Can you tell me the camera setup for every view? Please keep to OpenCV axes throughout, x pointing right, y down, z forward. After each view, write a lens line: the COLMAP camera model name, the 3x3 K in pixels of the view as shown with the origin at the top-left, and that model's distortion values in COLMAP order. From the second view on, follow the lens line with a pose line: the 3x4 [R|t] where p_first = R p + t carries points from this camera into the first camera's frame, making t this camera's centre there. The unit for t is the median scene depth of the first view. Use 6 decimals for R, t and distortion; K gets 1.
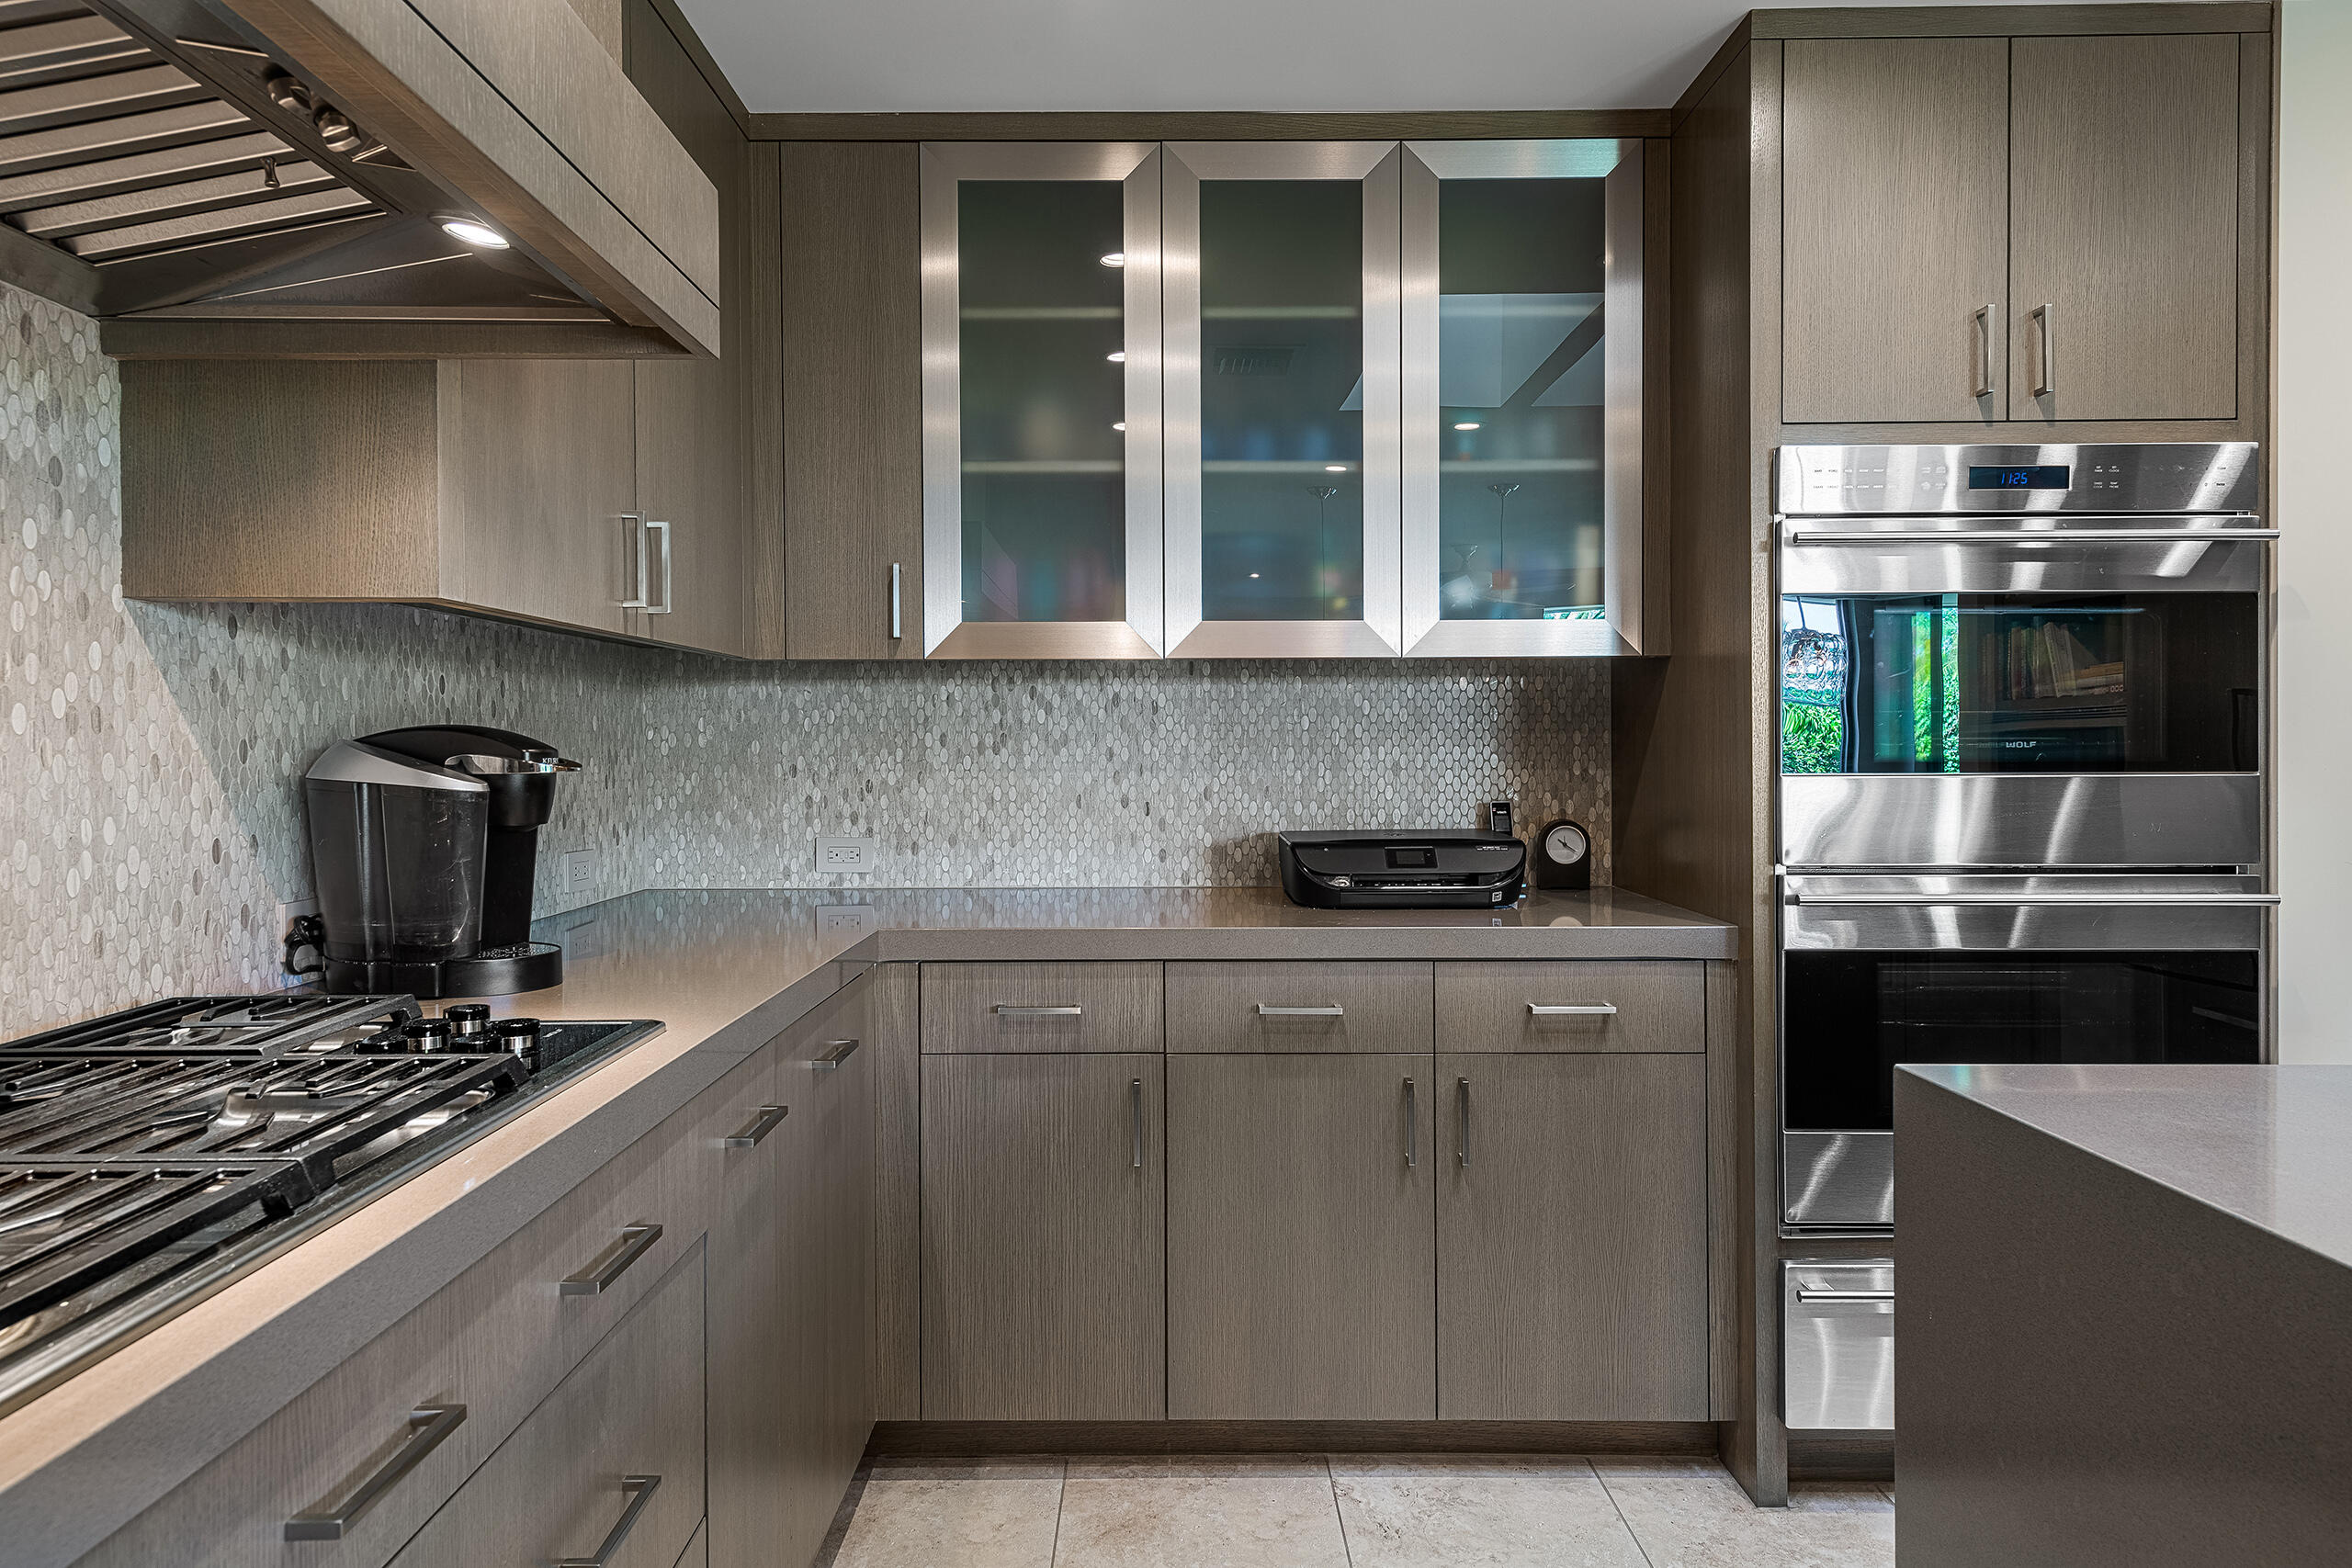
lens RADIAL K [[1378.6, 0, 1183.3], [0, 1378.6, 773.0], [0, 0, 1]] dist [0.066809, -0.052373]
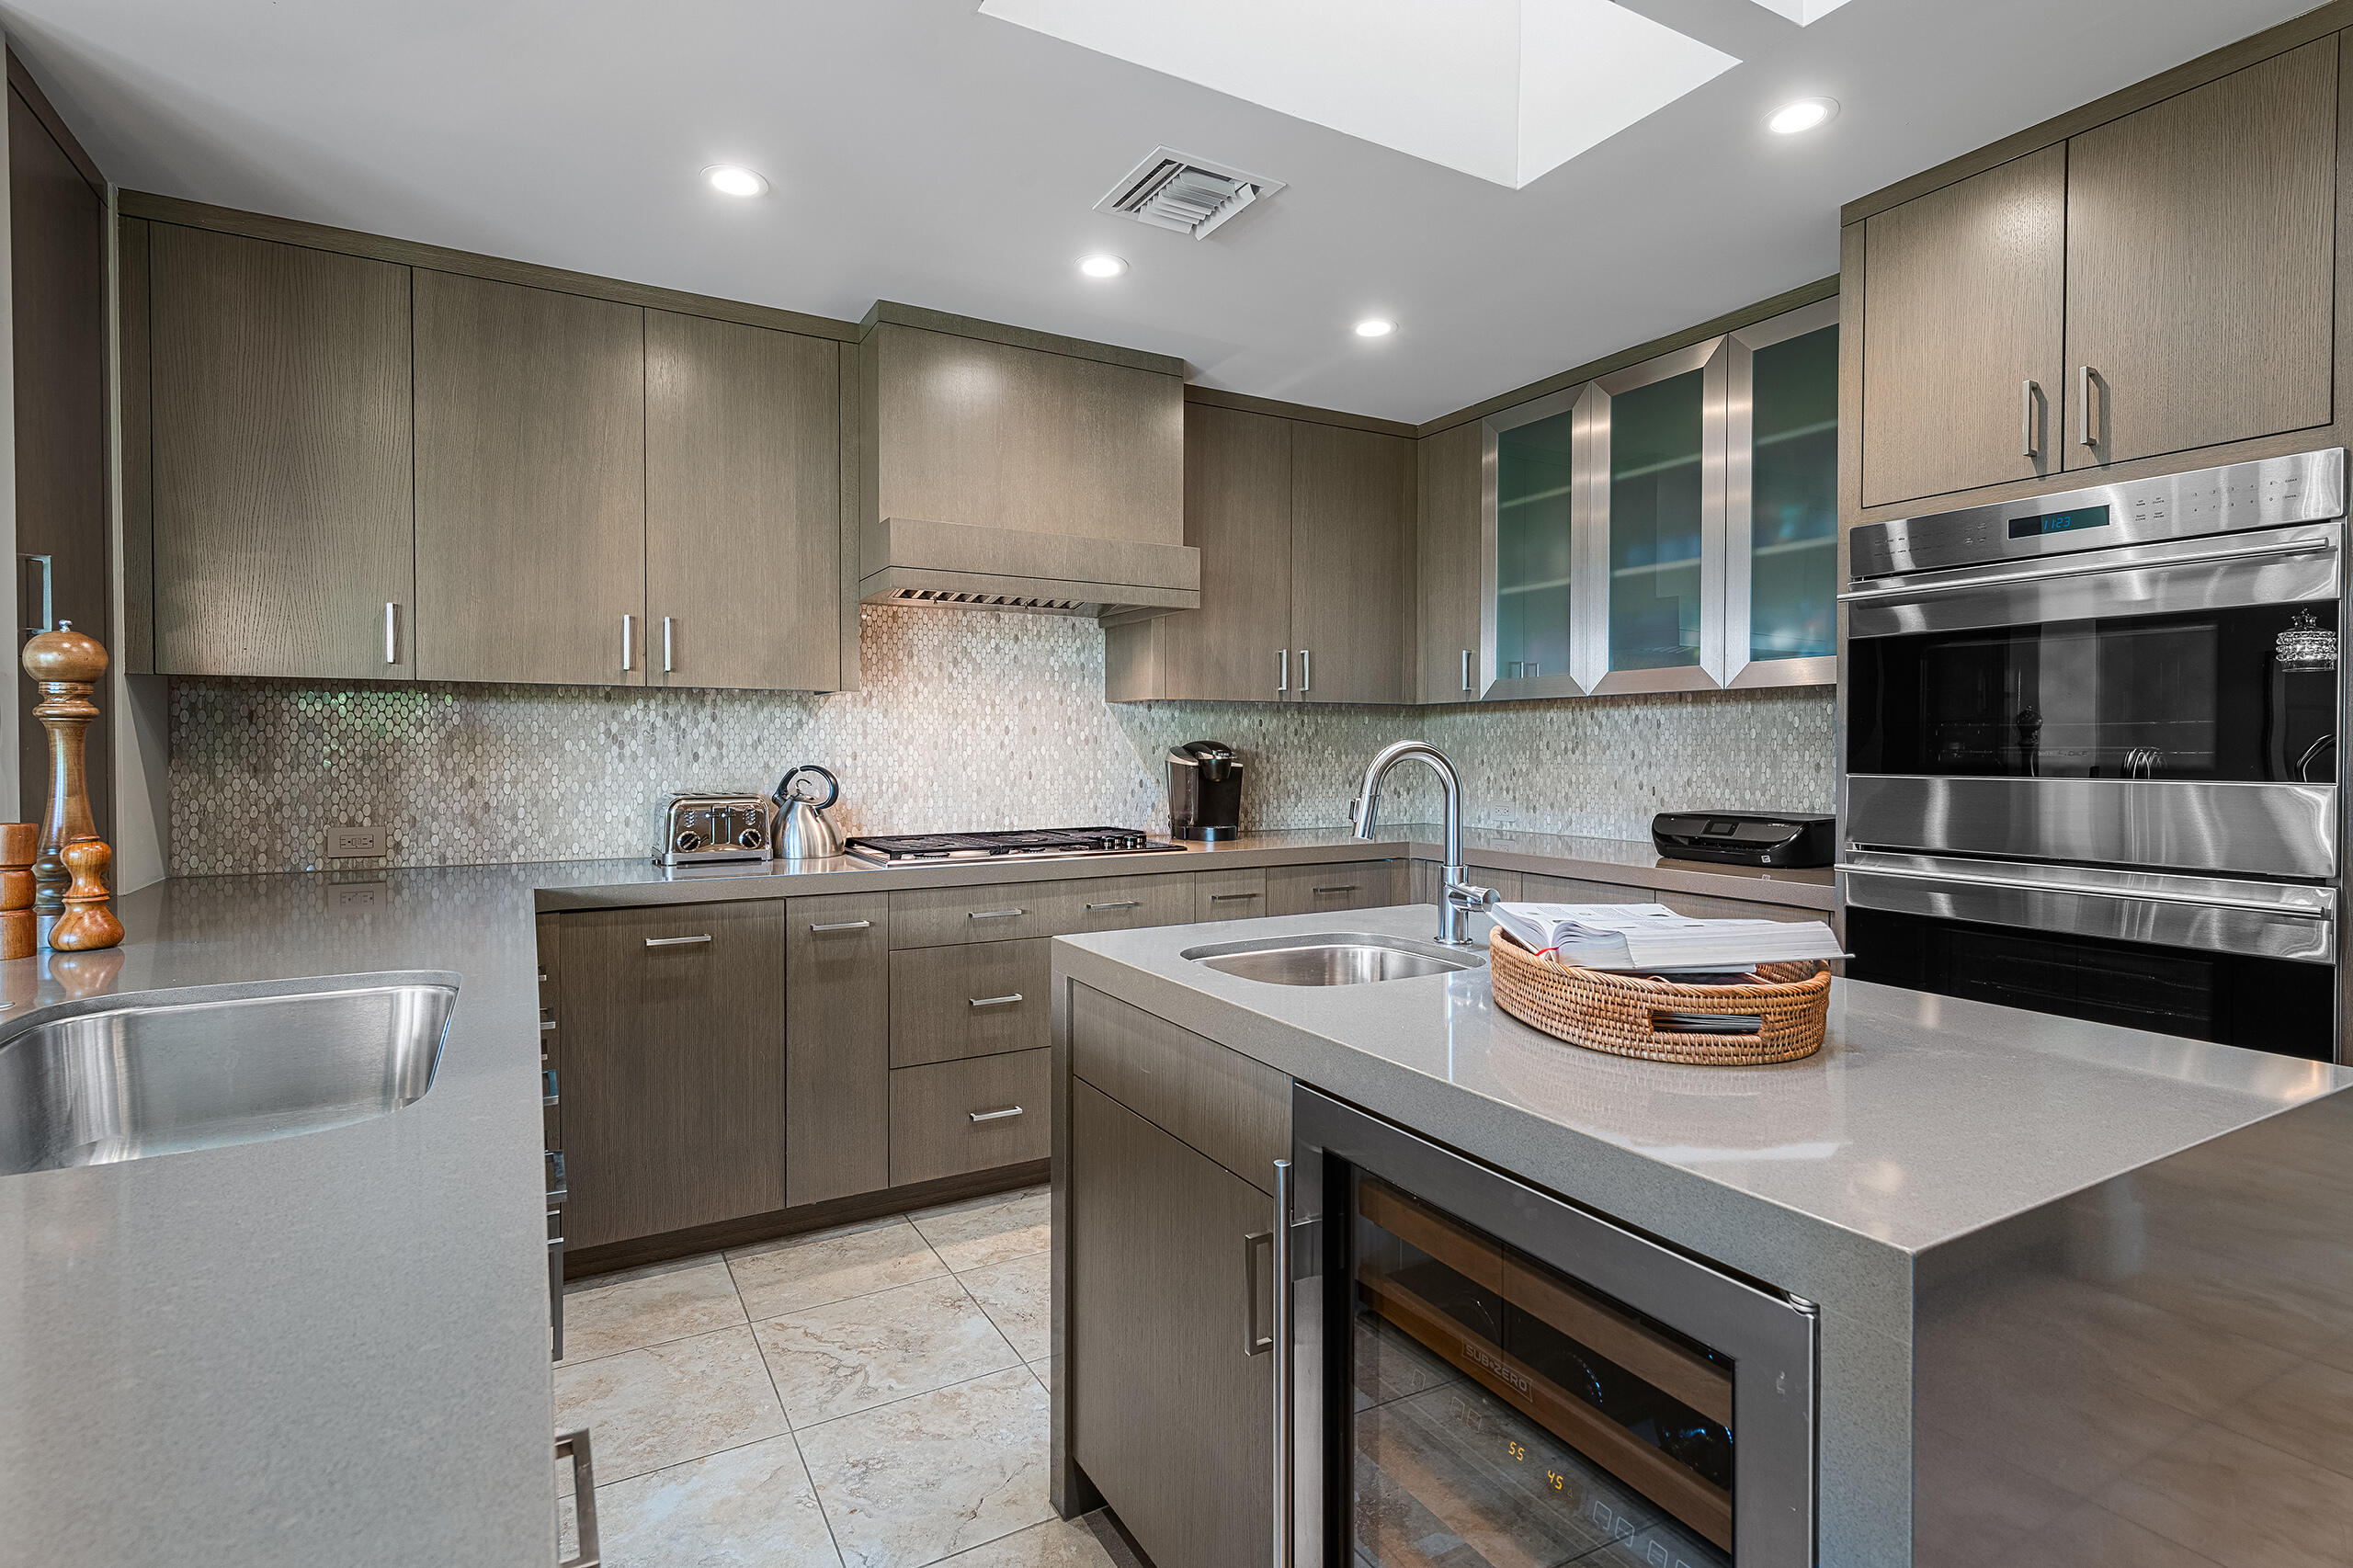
lens RADIAL K [[1131.6, 0, 1168.5], [0, 1131.6, 765.7], [0, 0, 1]] dist [0.000691, -0.000023]
pose [[0.488693, 0.018172, -0.872266, 0.903529], [-0.019452, 0.999761, 0.009930, -0.004466], [0.872239, 0.012115, 0.488930, -0.078619]]
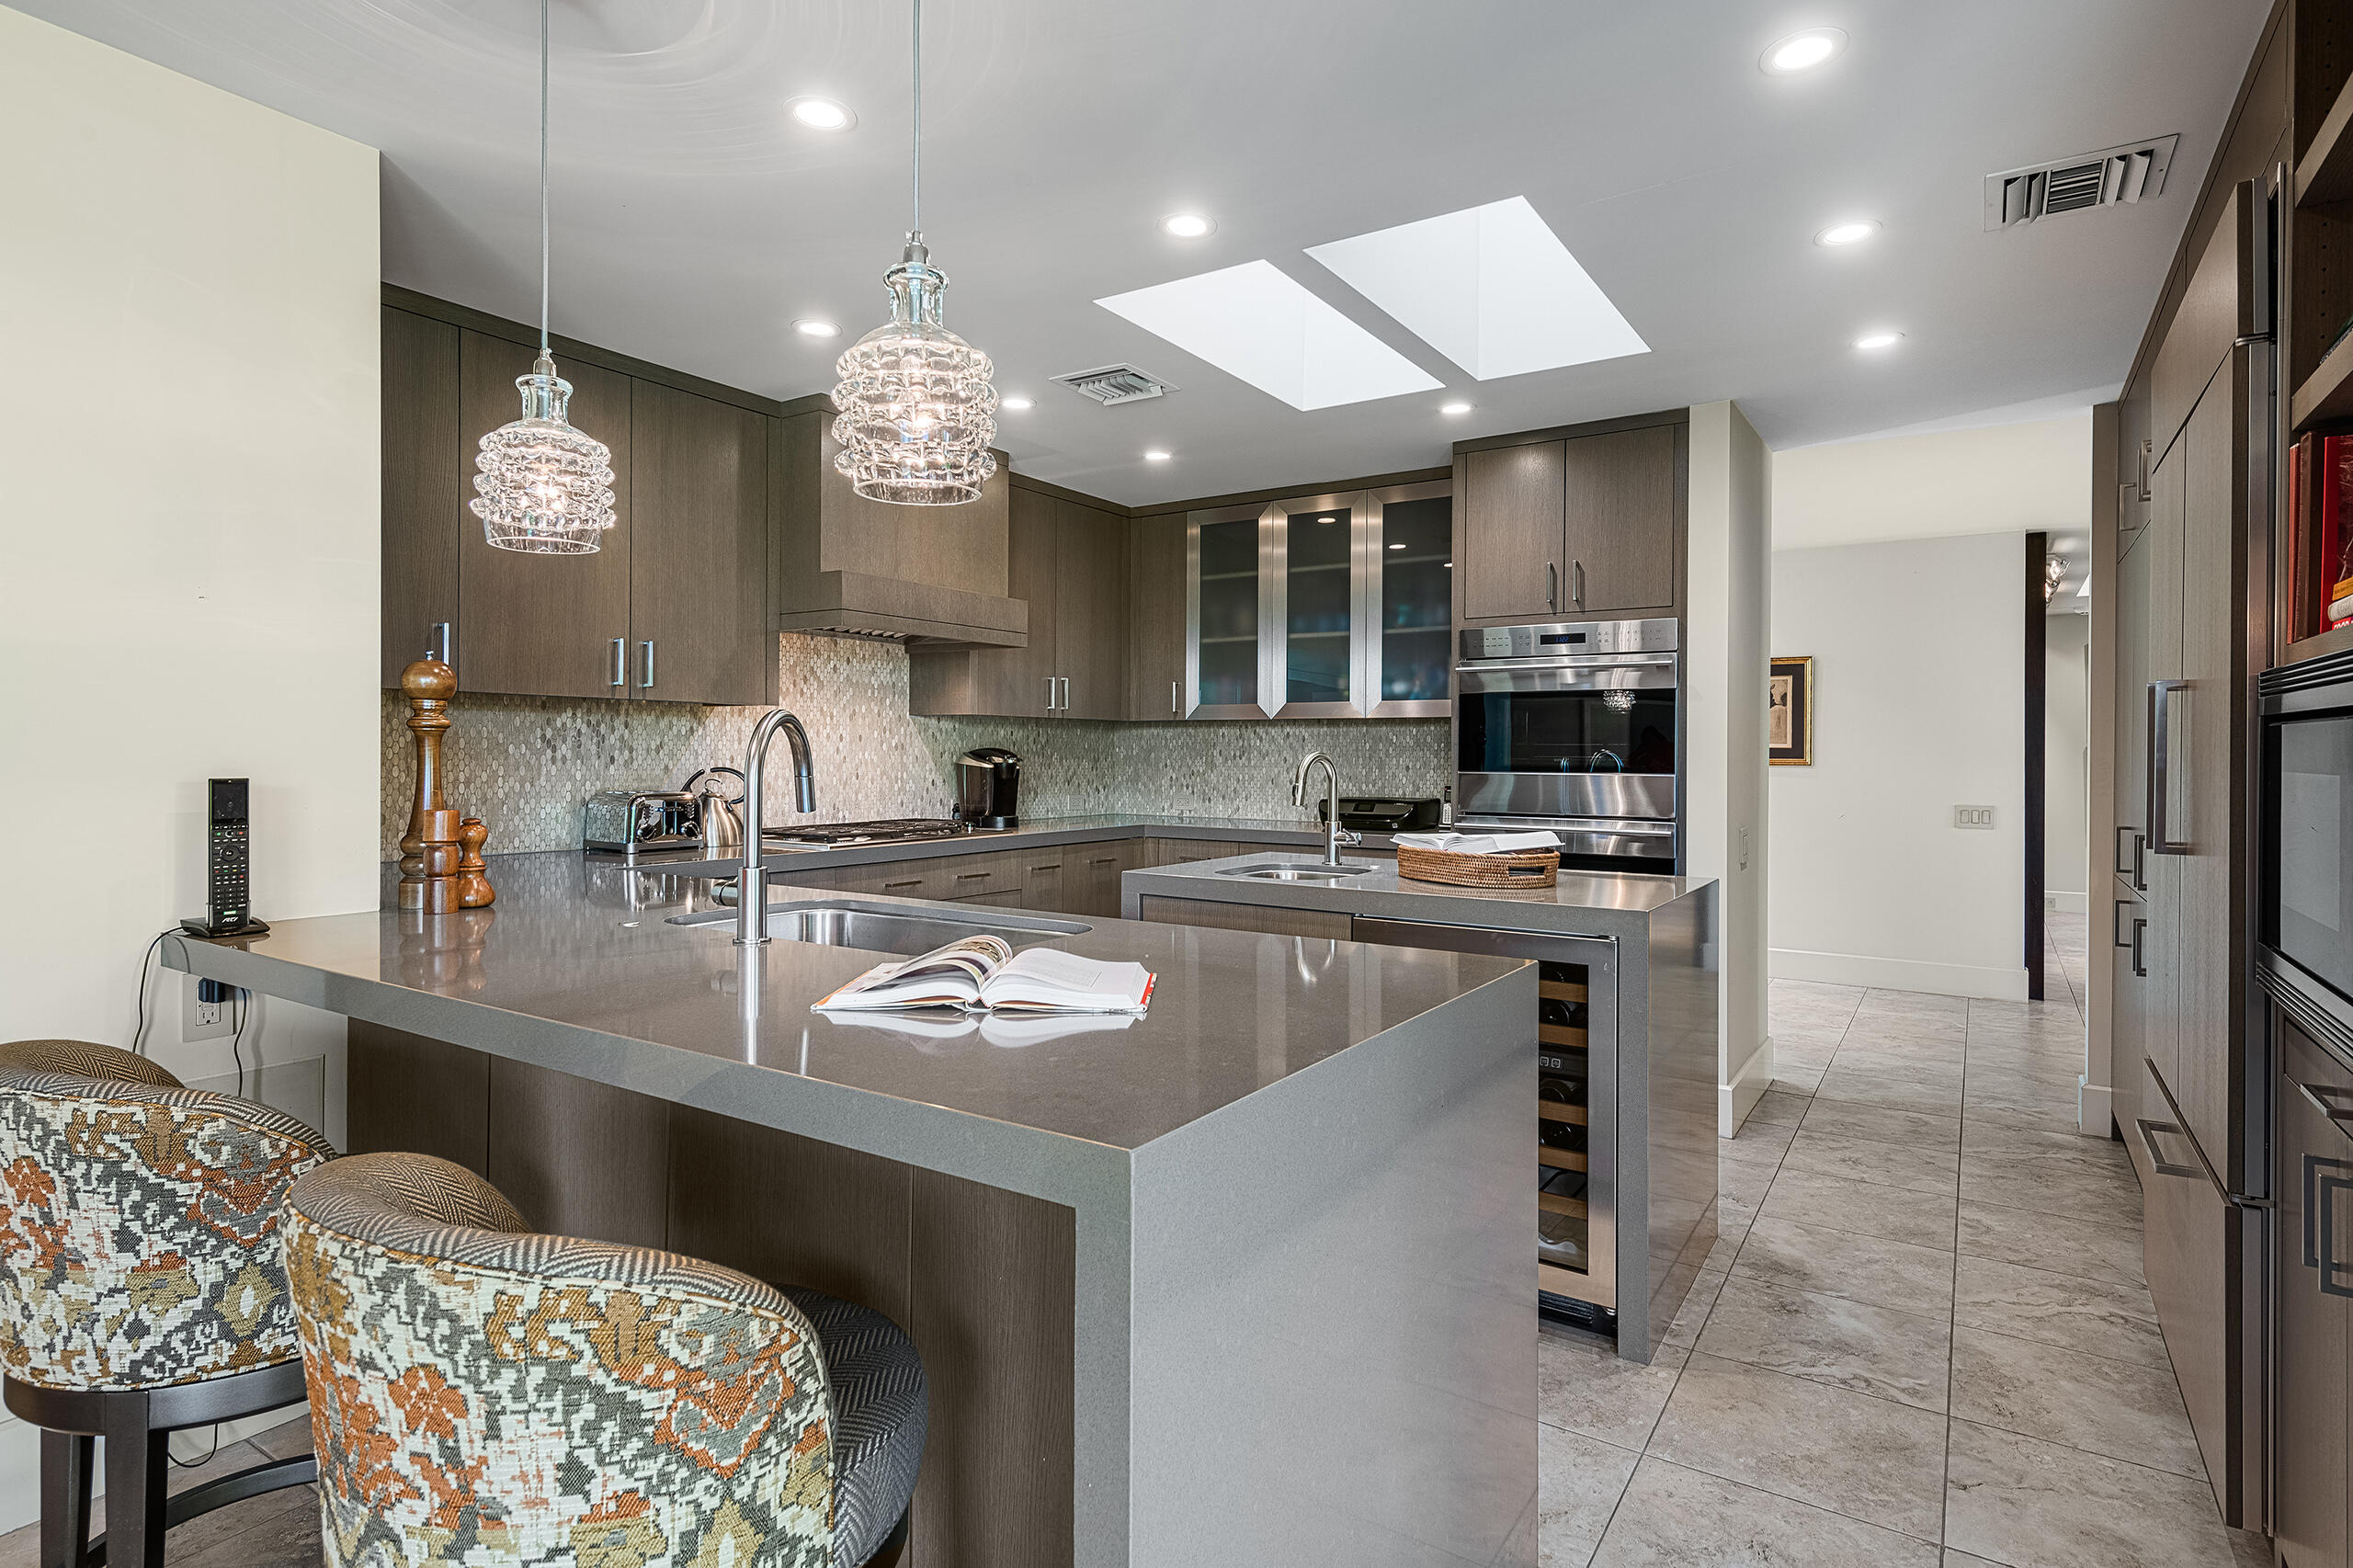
lens RADIAL K [[1198.0, 0, 1186.8], [0, 1198.0, 757.4], [0, 0, 1]] dist [-0.001440, -0.000370]
pose [[0.839848, 0.011143, -0.542707, 0.963808], [-0.020341, 0.999733, -0.010952, 0.007090], [0.542441, 0.020238, 0.839850, -0.777095]]
